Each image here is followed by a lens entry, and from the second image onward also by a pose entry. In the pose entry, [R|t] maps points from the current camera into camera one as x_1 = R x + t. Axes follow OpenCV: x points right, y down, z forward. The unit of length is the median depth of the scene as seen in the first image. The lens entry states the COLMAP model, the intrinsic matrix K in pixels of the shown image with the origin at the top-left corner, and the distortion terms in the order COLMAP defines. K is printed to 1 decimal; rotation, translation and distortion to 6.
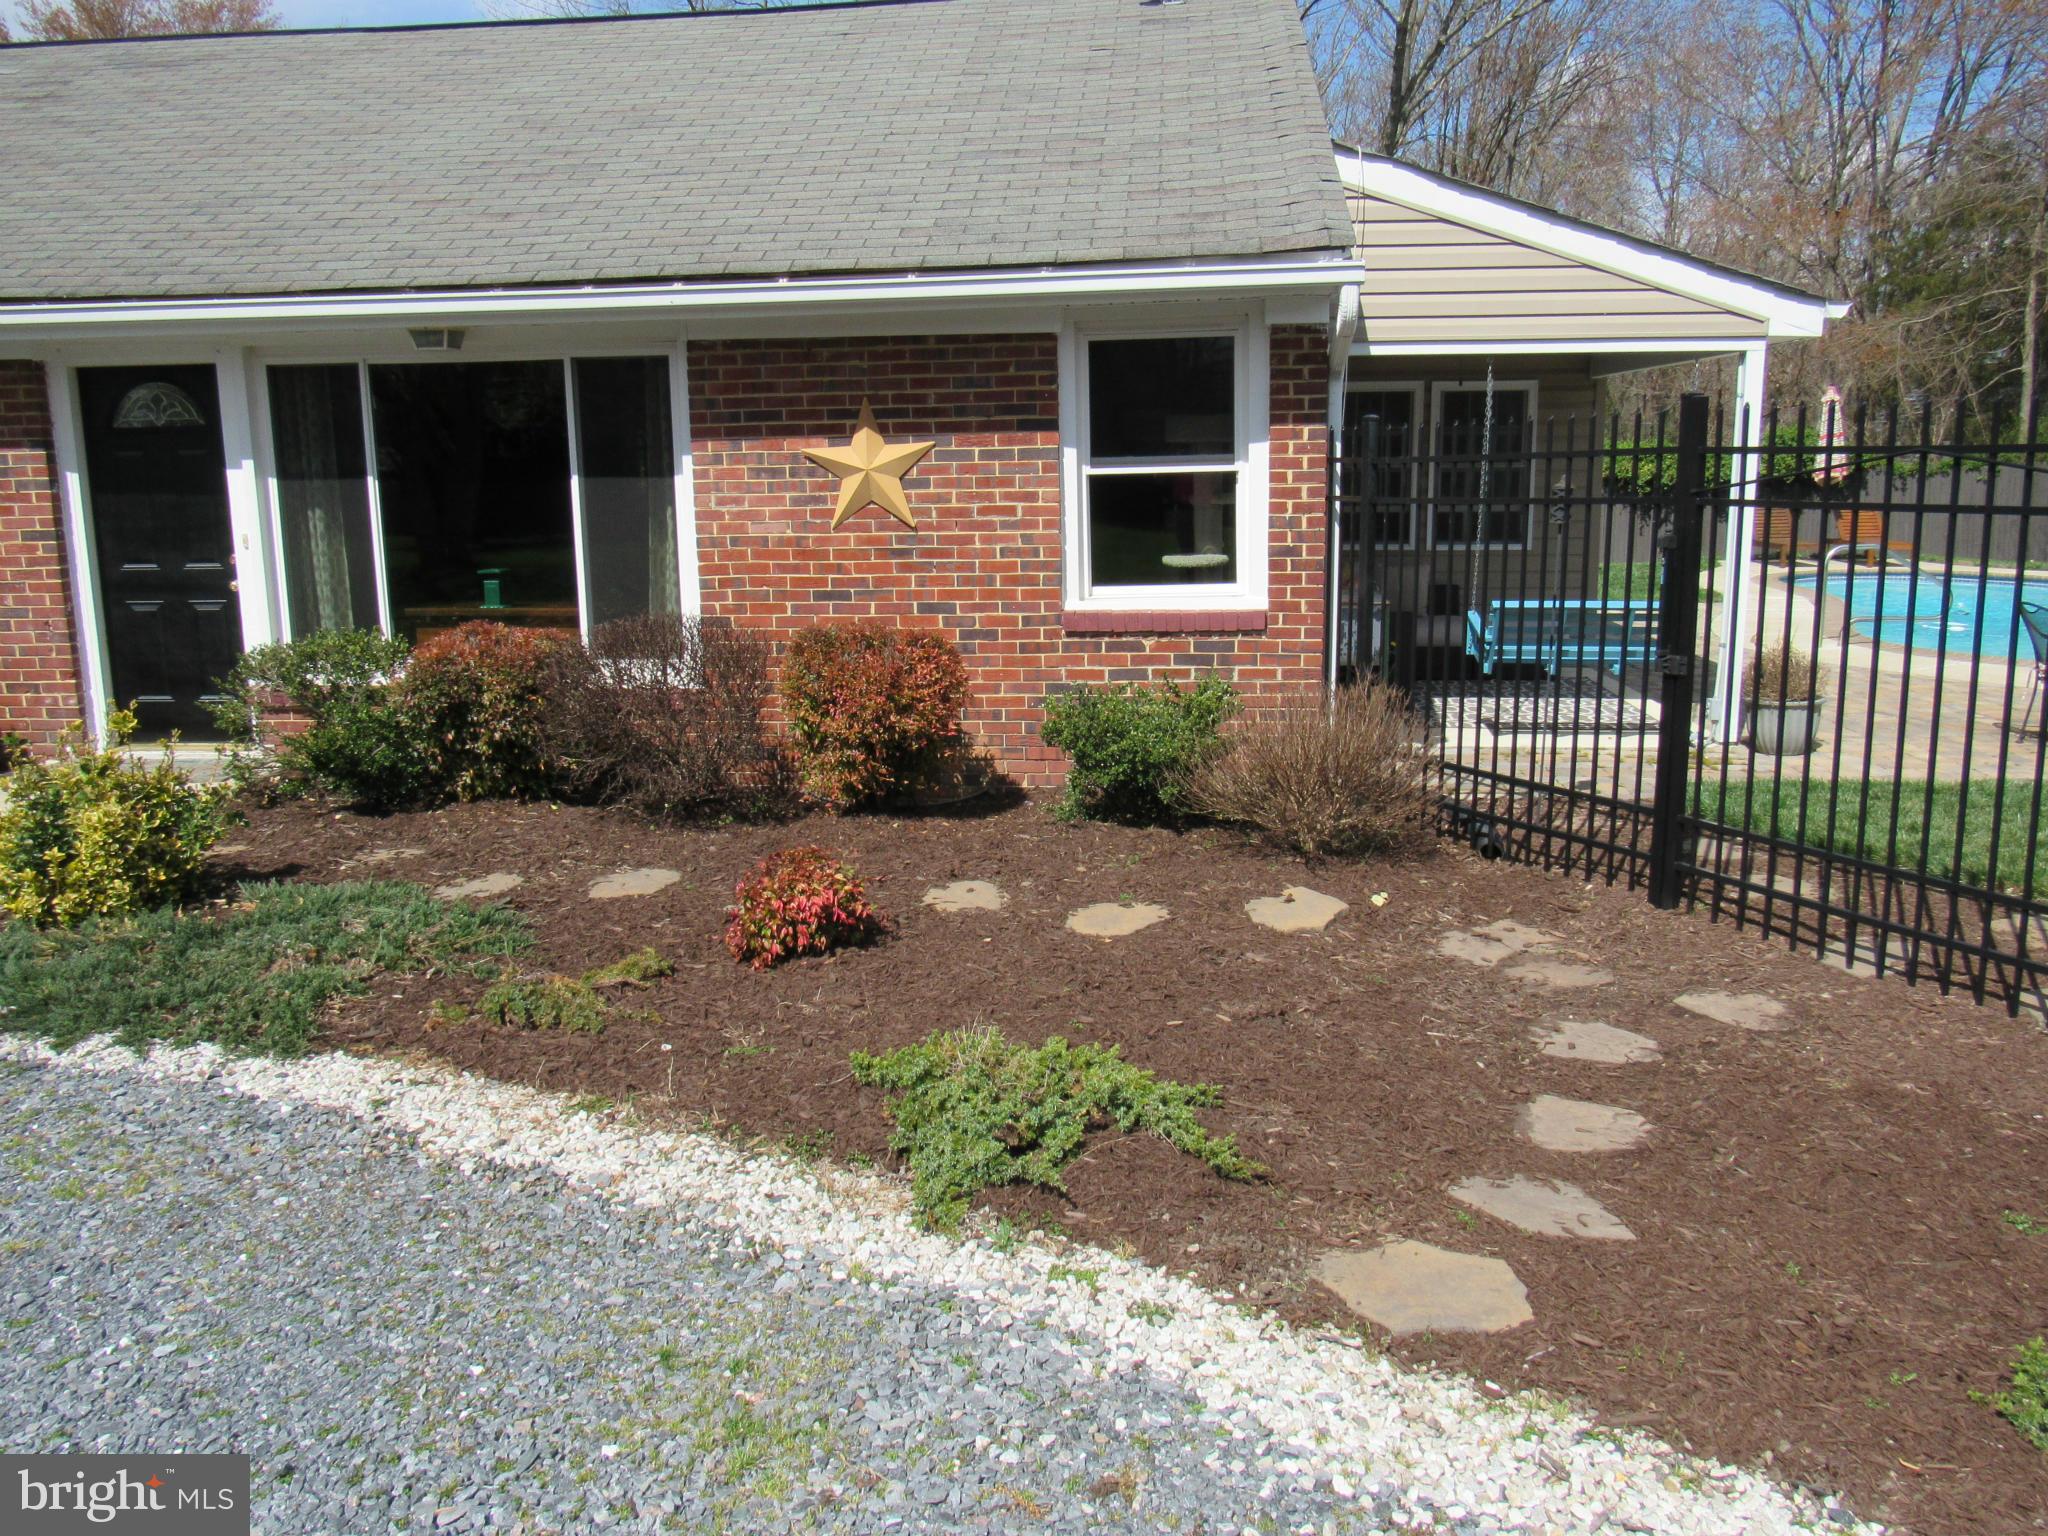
lens RADIAL K [[1564.1, 0, 1024.0], [0, 1564.1, 768.0], [0, 0, 1]] dist [-0.012825, -0.000444]
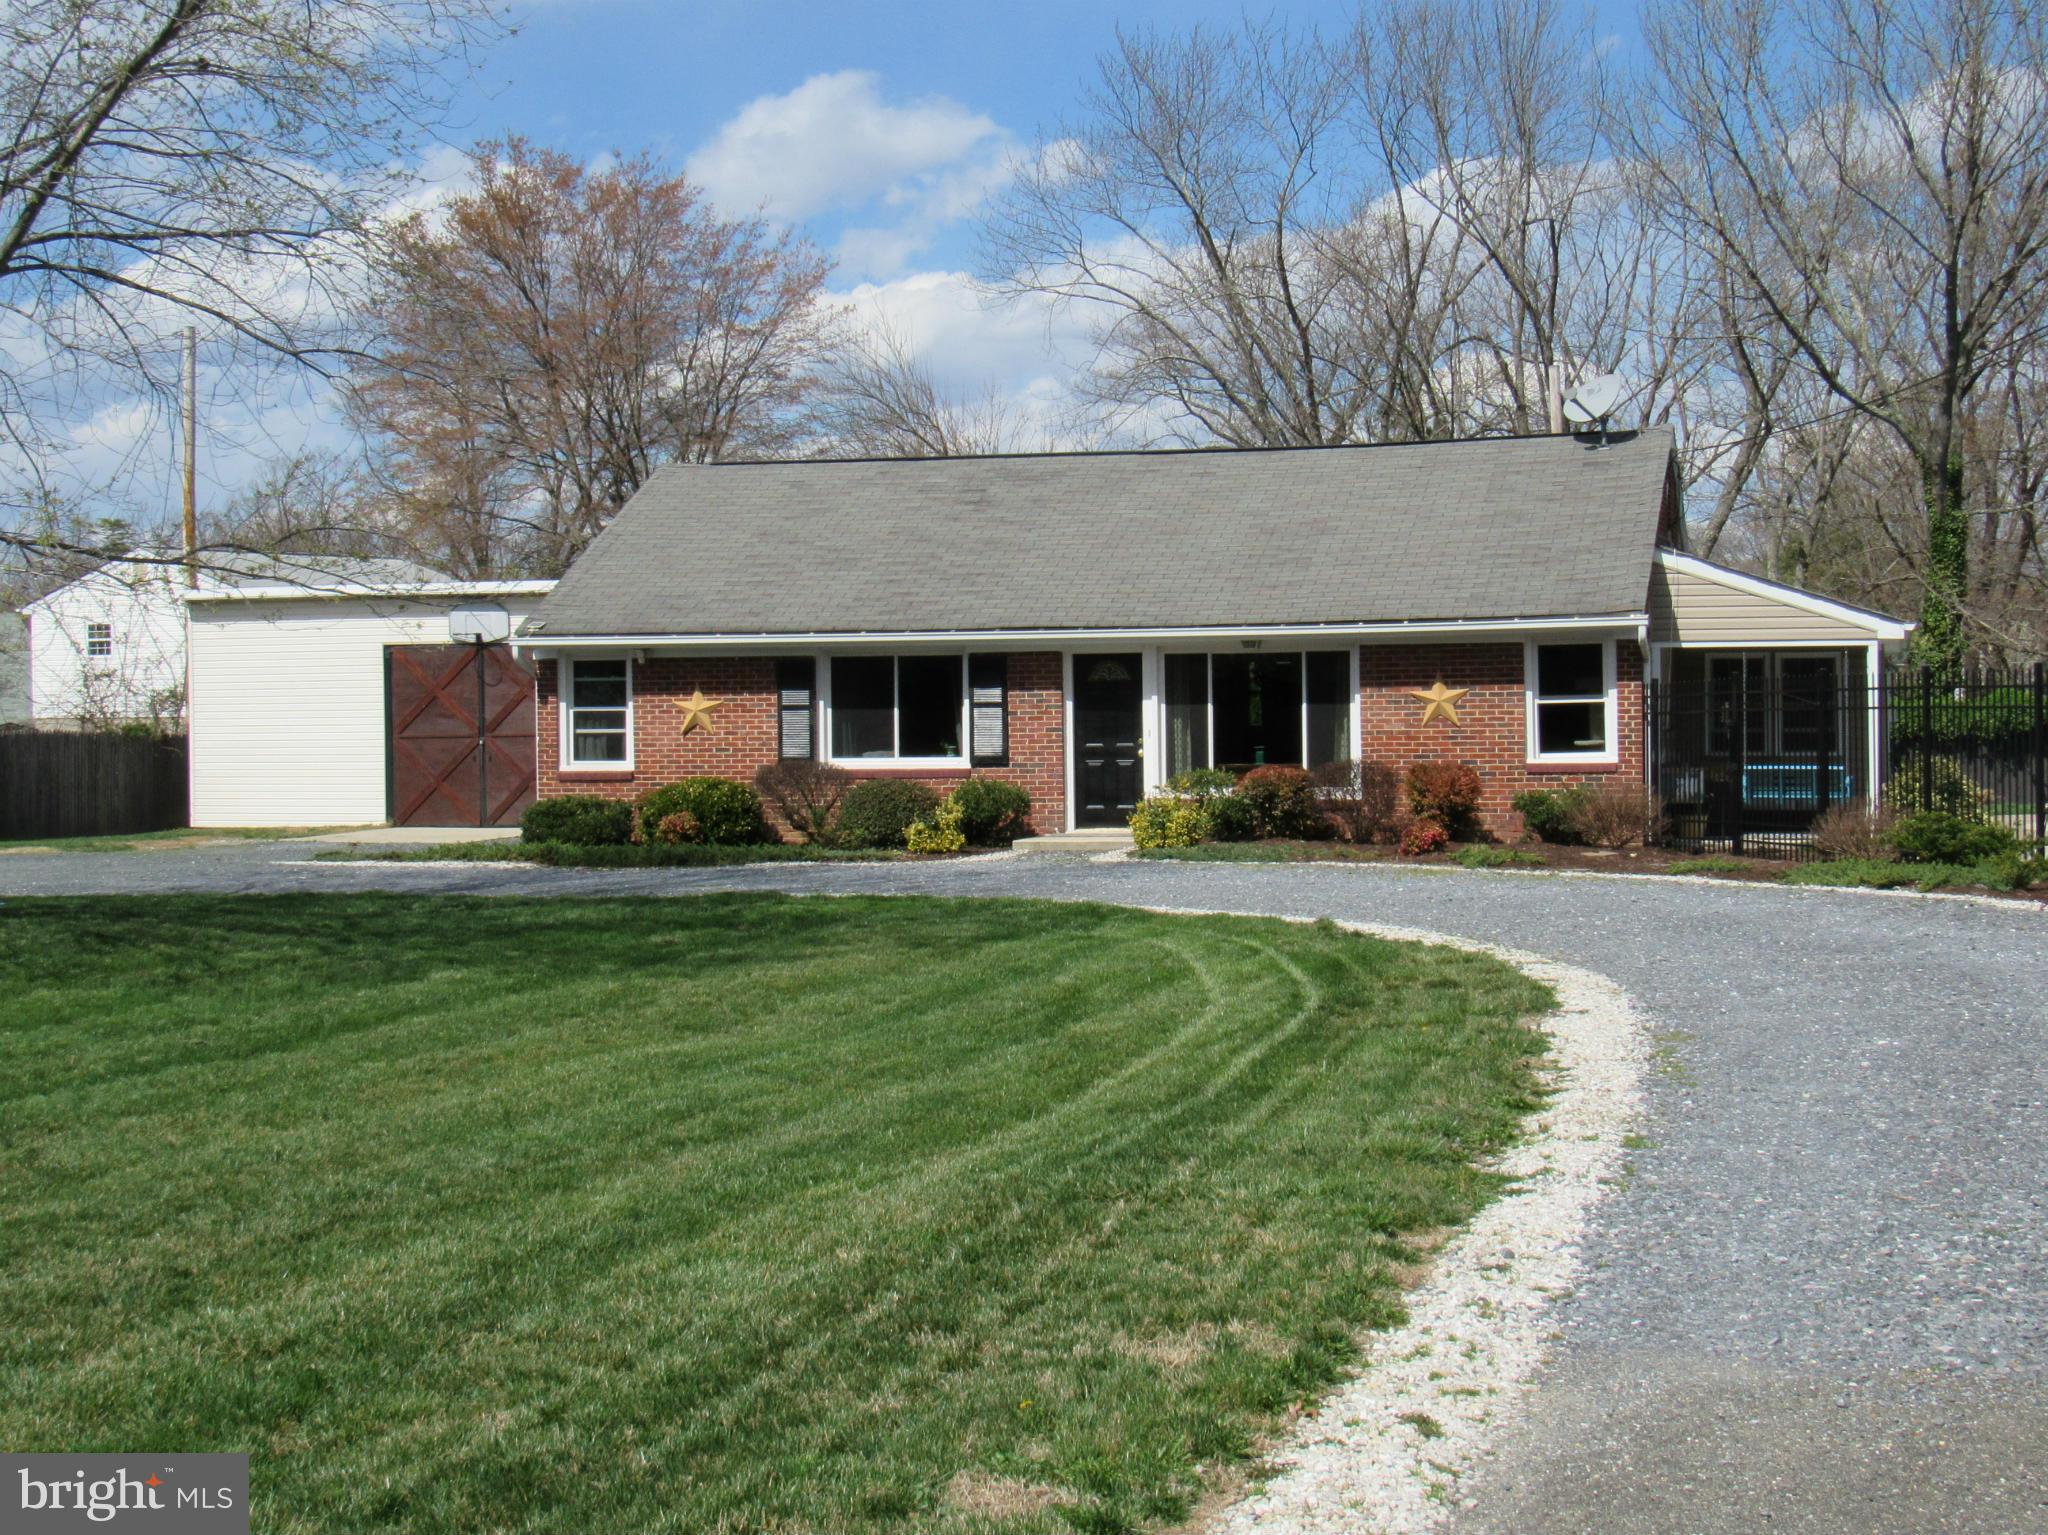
lens RADIAL K [[2750.7, 0, 1024.0], [0, 2750.7, 767.5], [0, 0, 1]] dist [-0.149943, -0.003474]
pose [[0.978040, 0.006430, -0.208320, 0.138180], [-0.042848, 0.984377, -0.170782, 0.602162], [0.203967, 0.175958, 0.963035, -2.900154]]
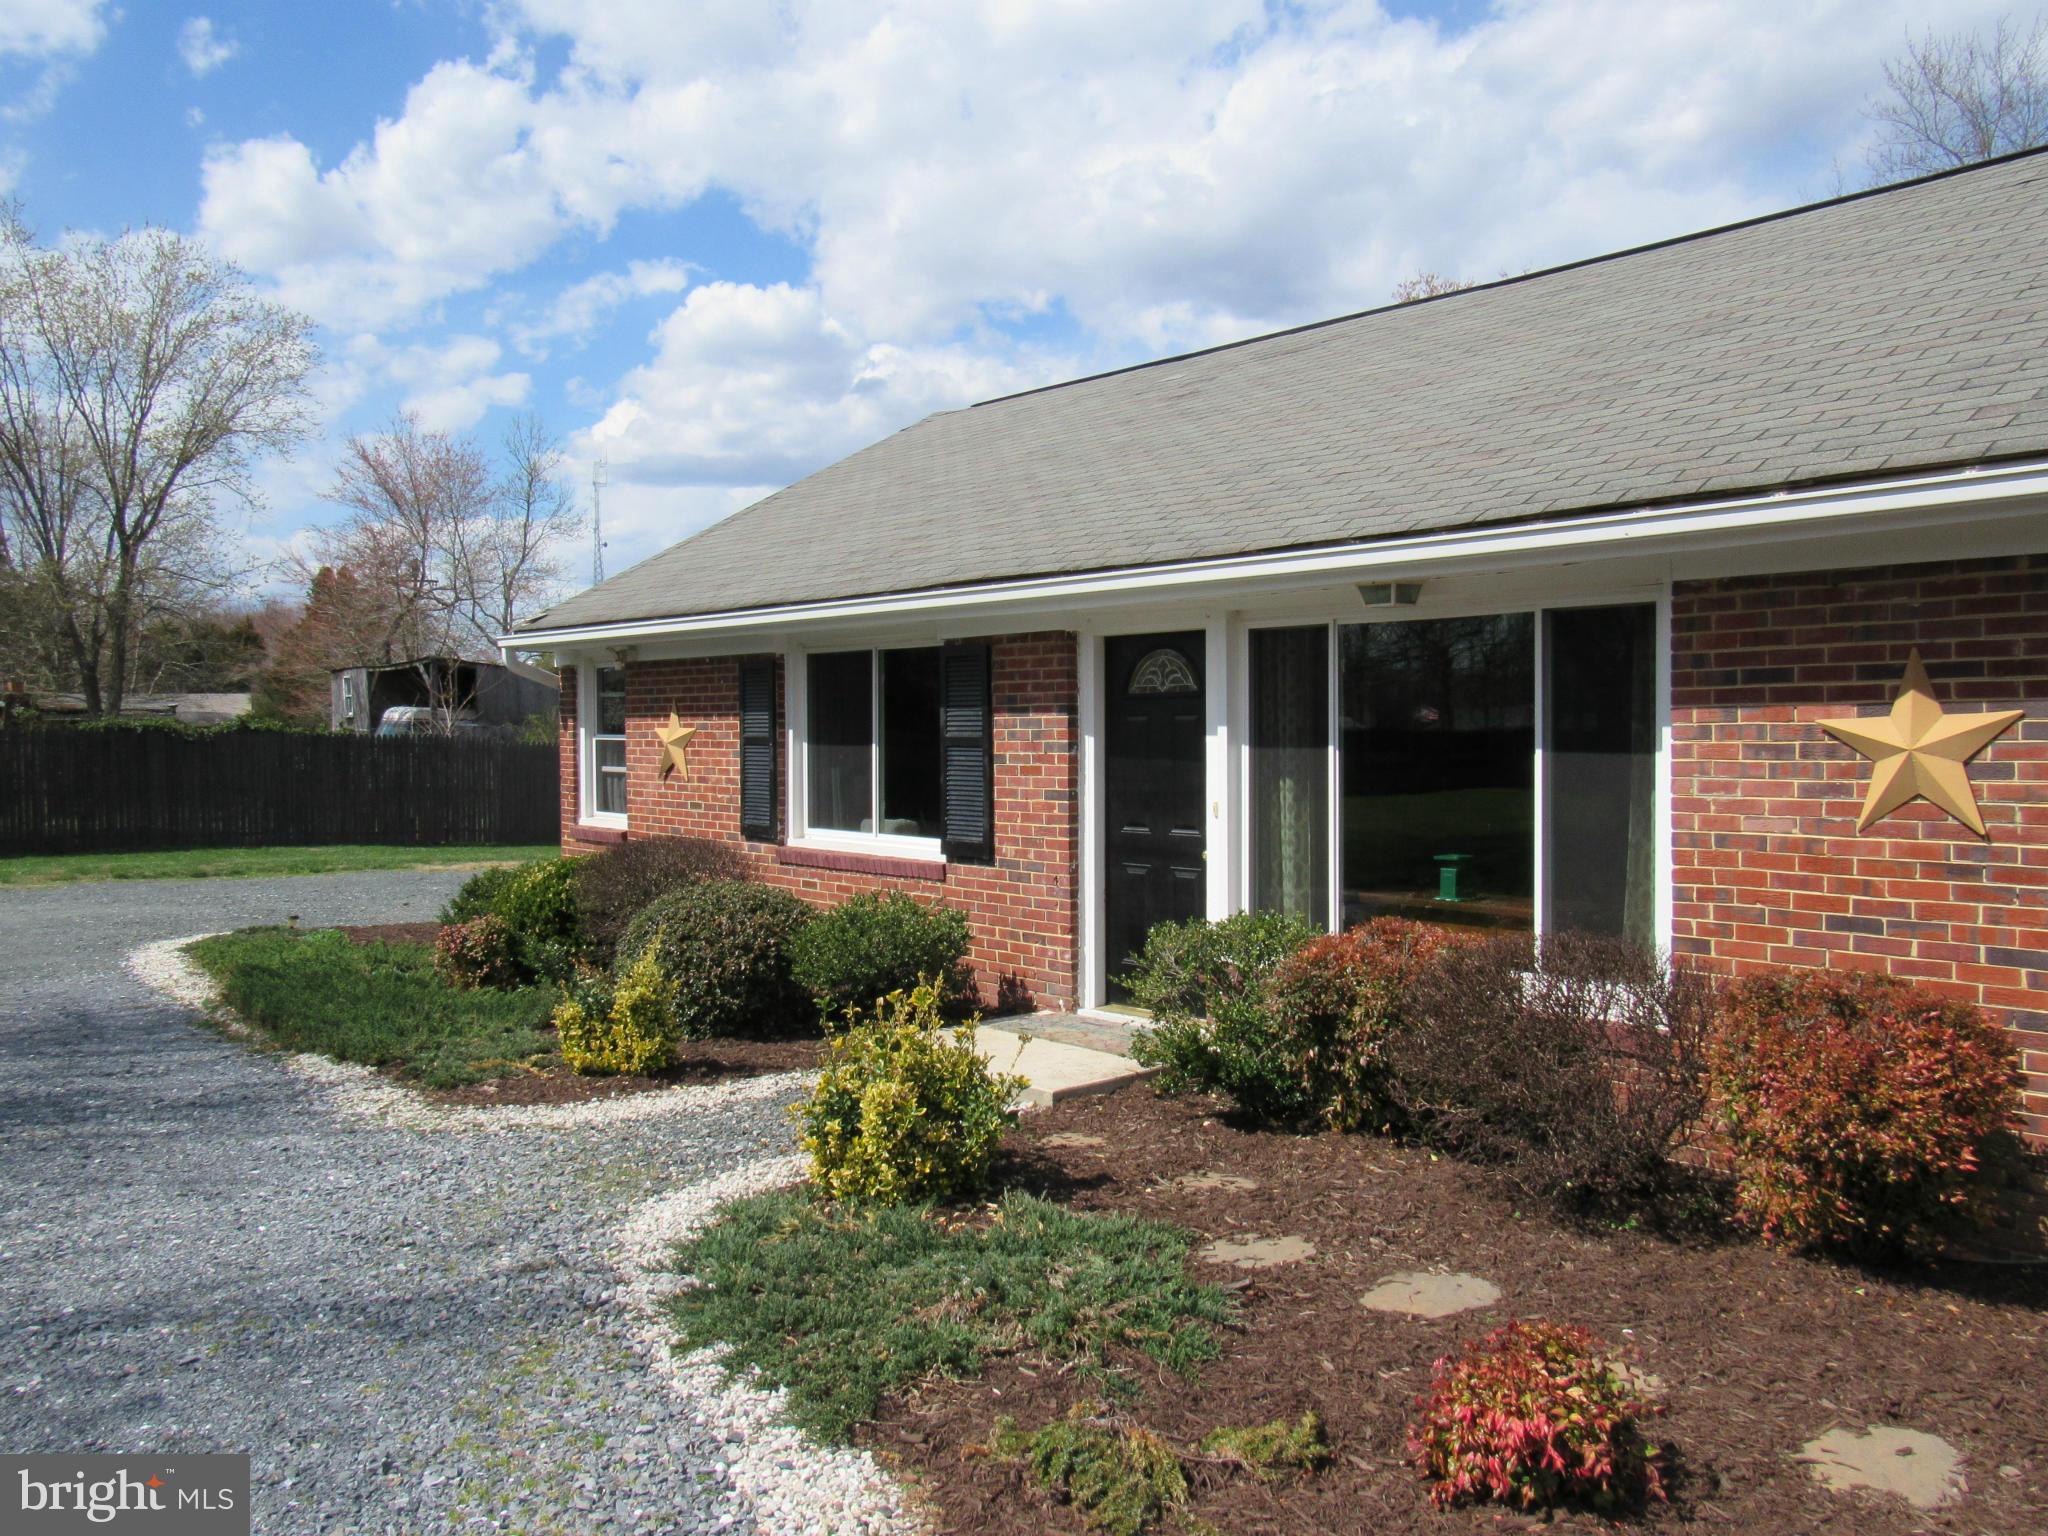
lens RADIAL K [[1607.2, 0, 1024.0], [0, 1607.2, 768.0], [0, 0, 1]] dist [-0.047147, 0.031972]
pose [[0.719463, 0.026302, -0.694032, 0.104916], [-0.140233, 0.984203, -0.108073, -0.050953], [0.680226, 0.175081, 0.711786, 0.229258]]
